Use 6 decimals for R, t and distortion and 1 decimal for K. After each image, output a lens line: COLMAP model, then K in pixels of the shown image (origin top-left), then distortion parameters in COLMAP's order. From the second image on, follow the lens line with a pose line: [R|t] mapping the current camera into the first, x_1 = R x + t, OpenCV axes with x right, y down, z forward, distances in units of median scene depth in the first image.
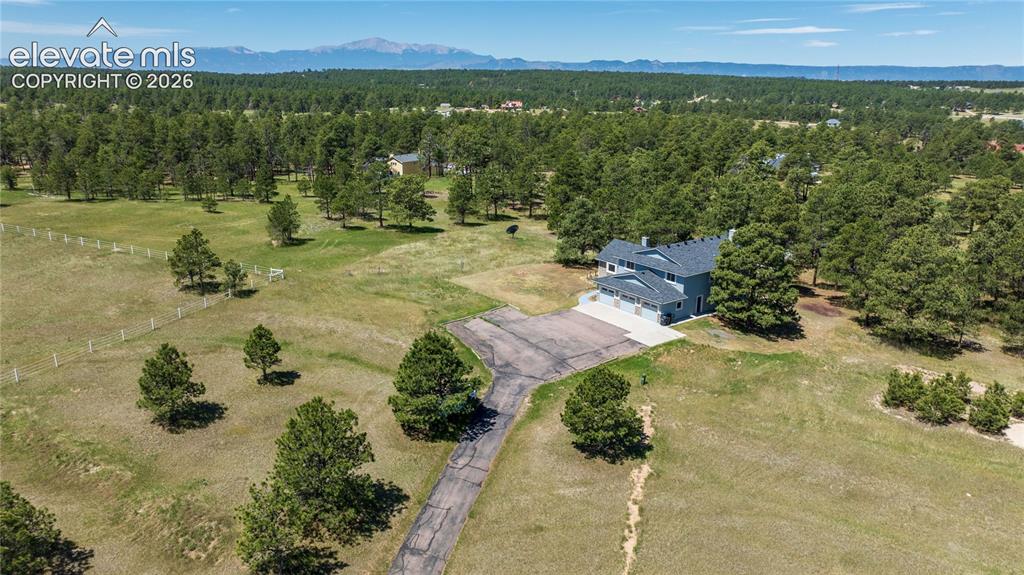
lens RADIAL K [[719.9, 0, 512.0], [0, 719.9, 287.5], [0, 0, 1]] dist [-0.060232, 0.075471]
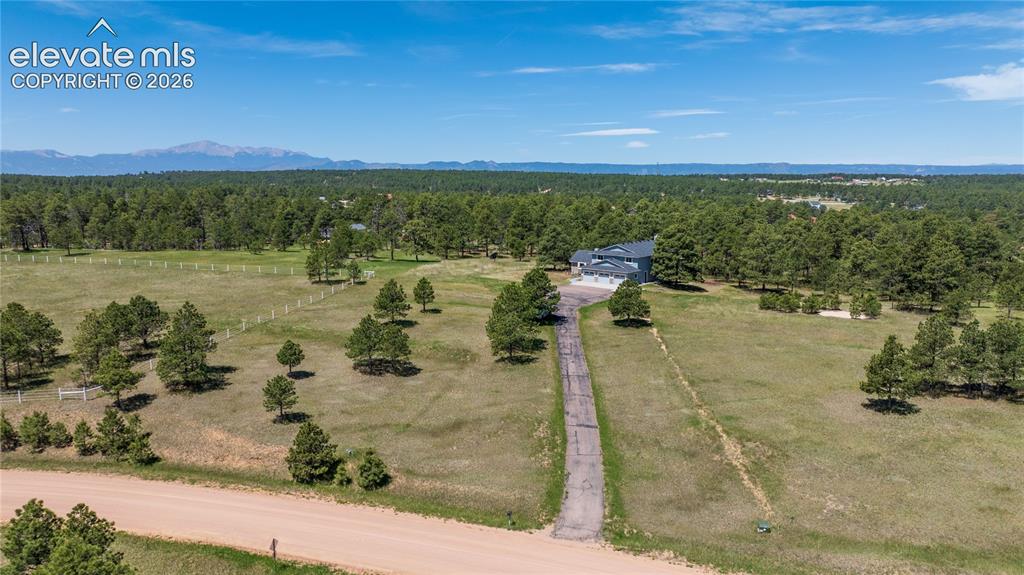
lens RADIAL K [[719.9, 0, 512.0], [0, 719.9, 287.5], [0, 0, 1]] dist [-0.060232, 0.075471]
pose [[0.976693, -0.045019, 0.209866, -0.362482], [0.072466, 0.989509, -0.124986, 0.218837], [-0.202038, 0.137281, 0.969709, -0.497934]]
